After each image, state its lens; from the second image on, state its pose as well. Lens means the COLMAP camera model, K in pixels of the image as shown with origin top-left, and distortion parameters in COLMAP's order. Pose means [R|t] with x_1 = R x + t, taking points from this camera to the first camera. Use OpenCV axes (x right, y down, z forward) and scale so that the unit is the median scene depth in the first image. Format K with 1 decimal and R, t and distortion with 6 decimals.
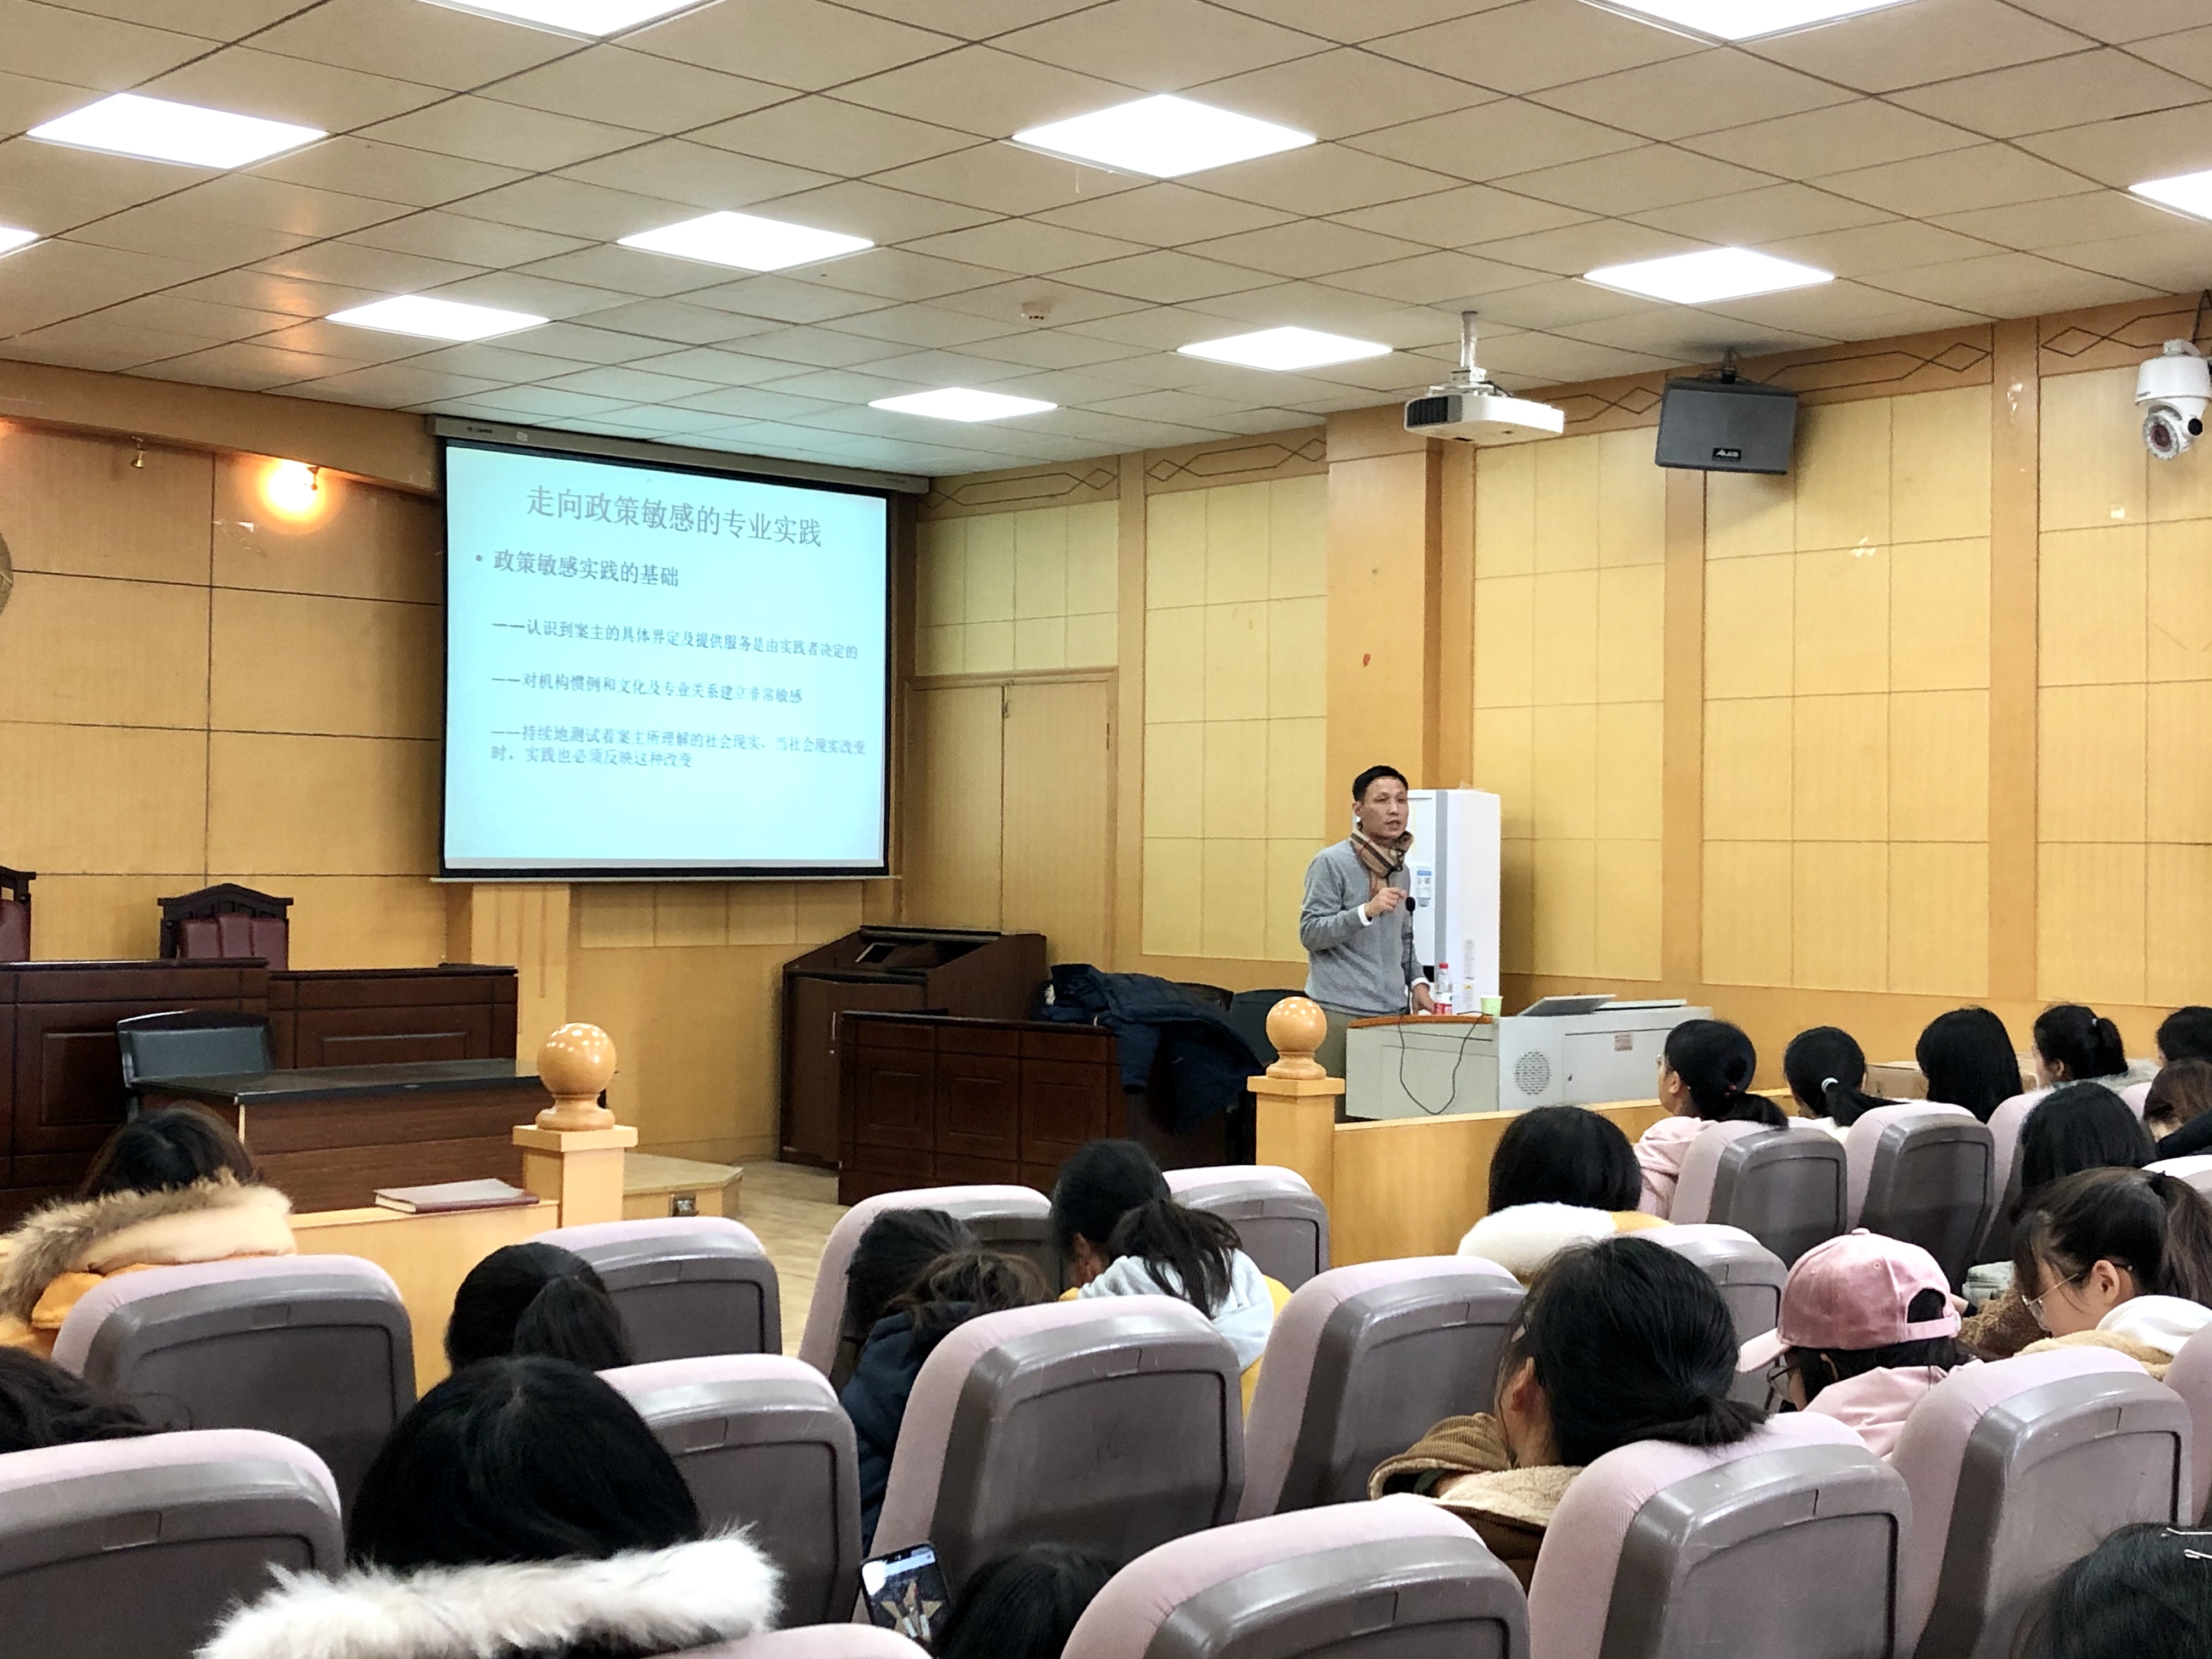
lens RADIAL K [[2768.1, 0, 1106.0], [0, 2768.1, 829.5], [0, 0, 1]] dist [0.074989, -0.050237]
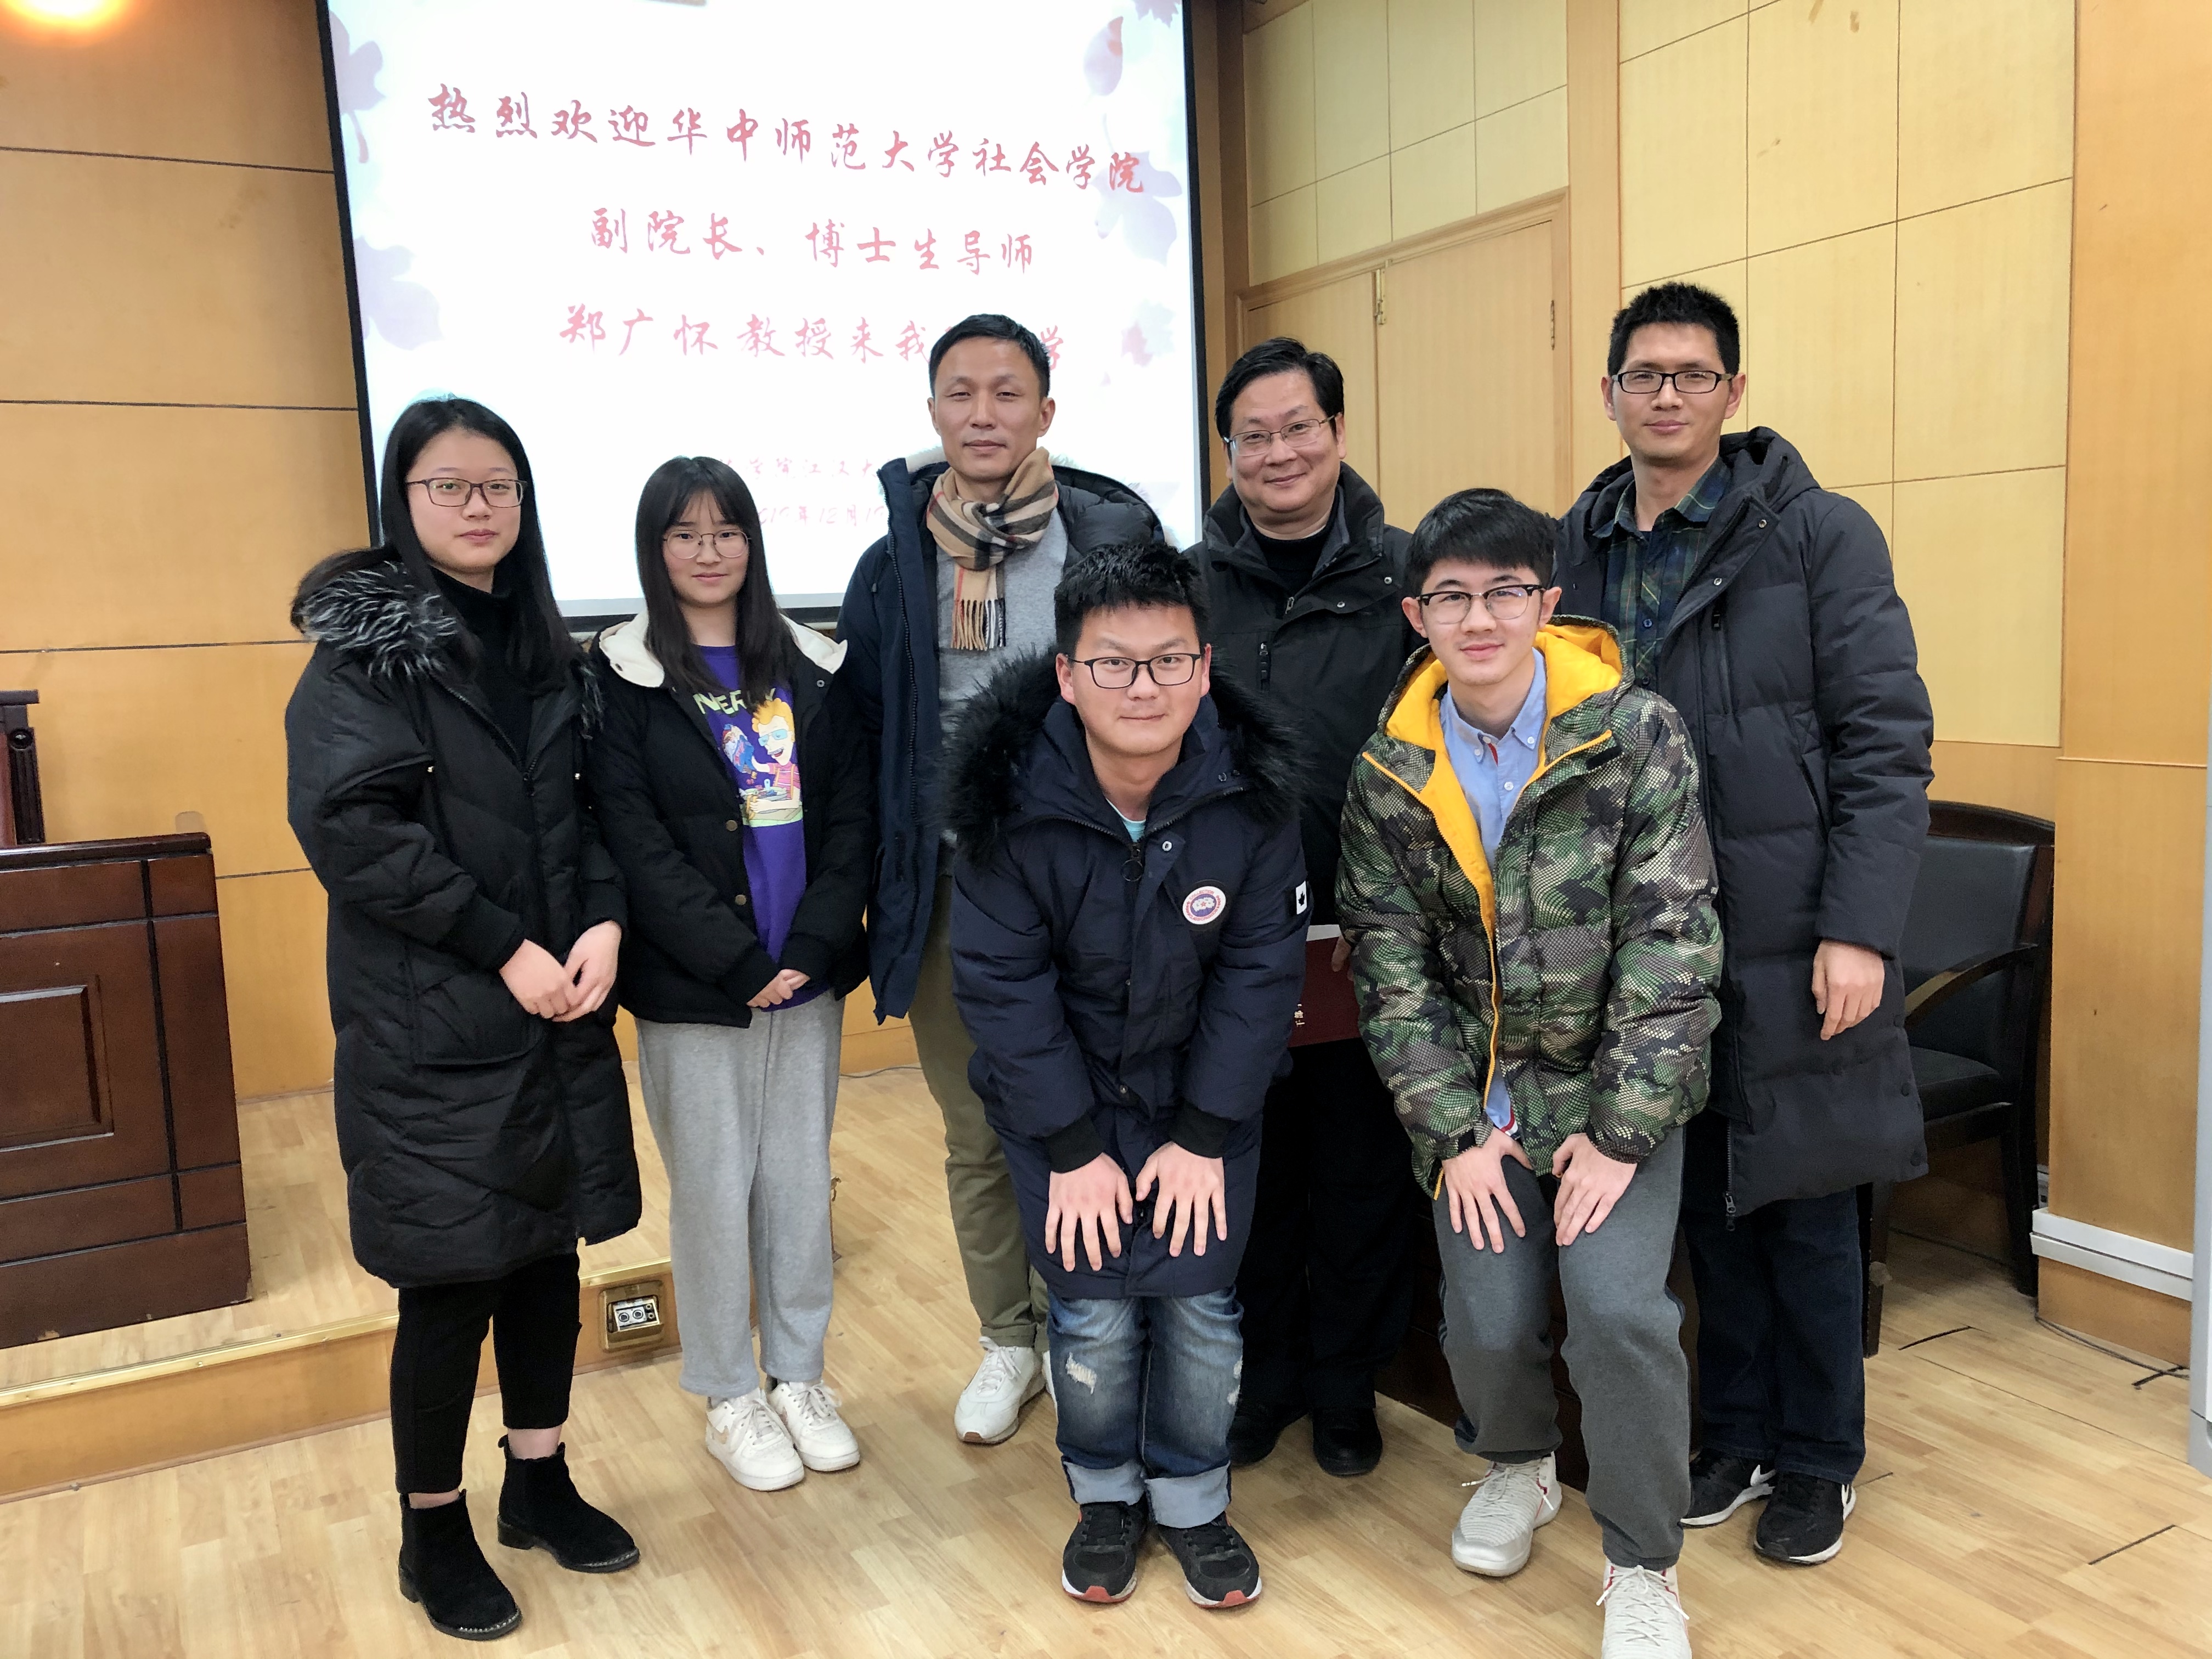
lens RADIAL K [[1813.1, 0, 1106.0], [0, 1813.1, 829.5], [0, 0, 1]] dist [-0.002538, -0.001046]
pose [[0.962491, -0.014645, -0.270917, 0.012088], [0.049874, 0.991076, 0.123615, 0.017169], [0.266689, -0.132491, 0.954632, 0.666106]]
